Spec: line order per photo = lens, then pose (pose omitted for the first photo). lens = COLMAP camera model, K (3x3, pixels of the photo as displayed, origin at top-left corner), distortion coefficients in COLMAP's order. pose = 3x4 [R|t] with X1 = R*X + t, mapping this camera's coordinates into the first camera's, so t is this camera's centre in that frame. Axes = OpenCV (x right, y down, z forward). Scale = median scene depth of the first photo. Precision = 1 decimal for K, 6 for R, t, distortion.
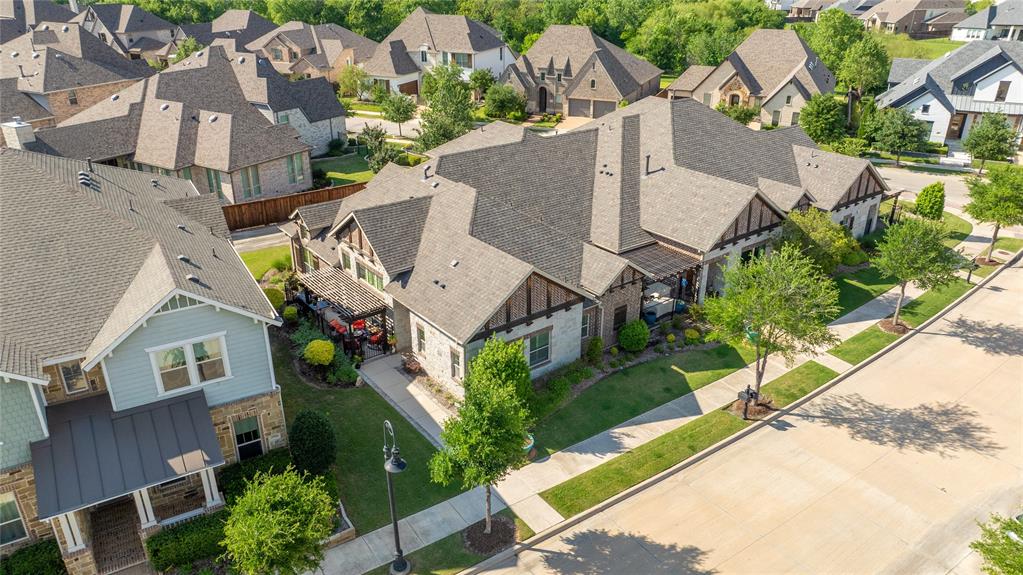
lens RADIAL K [[726.9, 0, 517.3], [0, 726.9, 288.5], [0, 0, 1]] dist [-0.032588, 0.022212]
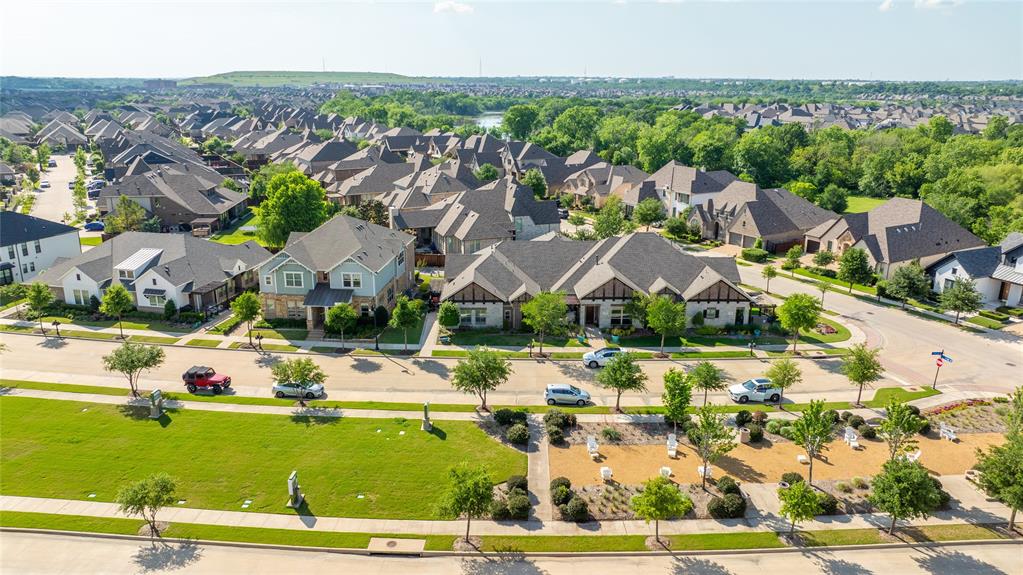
lens RADIAL K [[726.9, 0, 512.3], [0, 726.9, 291.3], [0, 0, 1]] dist [-0.032588, 0.022212]
pose [[0.802658, 0.168716, -0.572079, 1.035501], [-0.251065, 0.965615, -0.067480, 0.095558], [0.541023, 0.197792, 0.817418, -0.670774]]
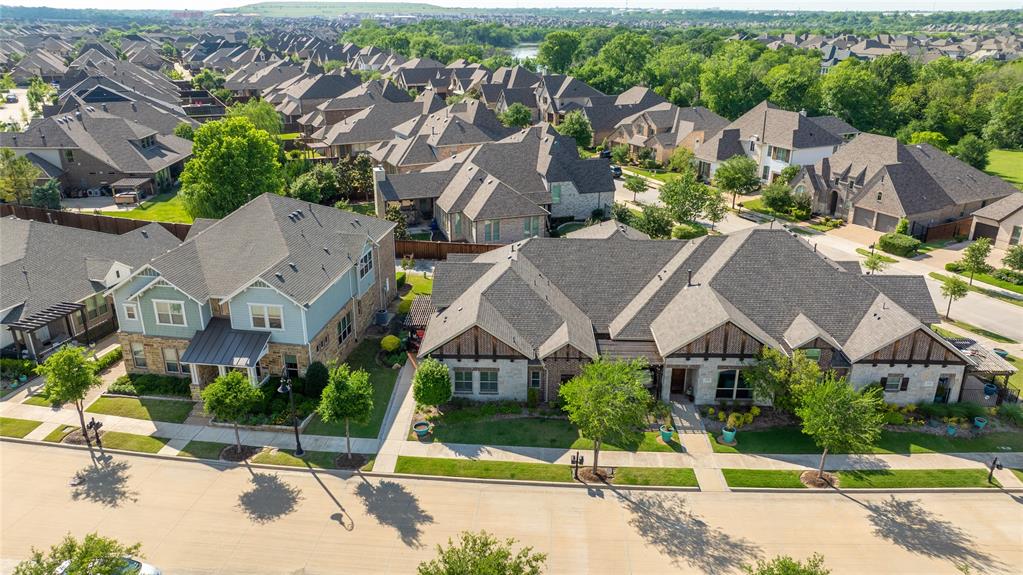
lens RADIAL K [[726.9, 0, 513.8], [0, 726.9, 283.4], [0, 0, 1]] dist [-0.032588, 0.022212]
pose [[0.773730, 0.224149, -0.592537, 0.593283], [-0.266428, 0.963711, 0.016659, -0.095235], [0.574768, 0.144979, 0.805371, -0.102222]]
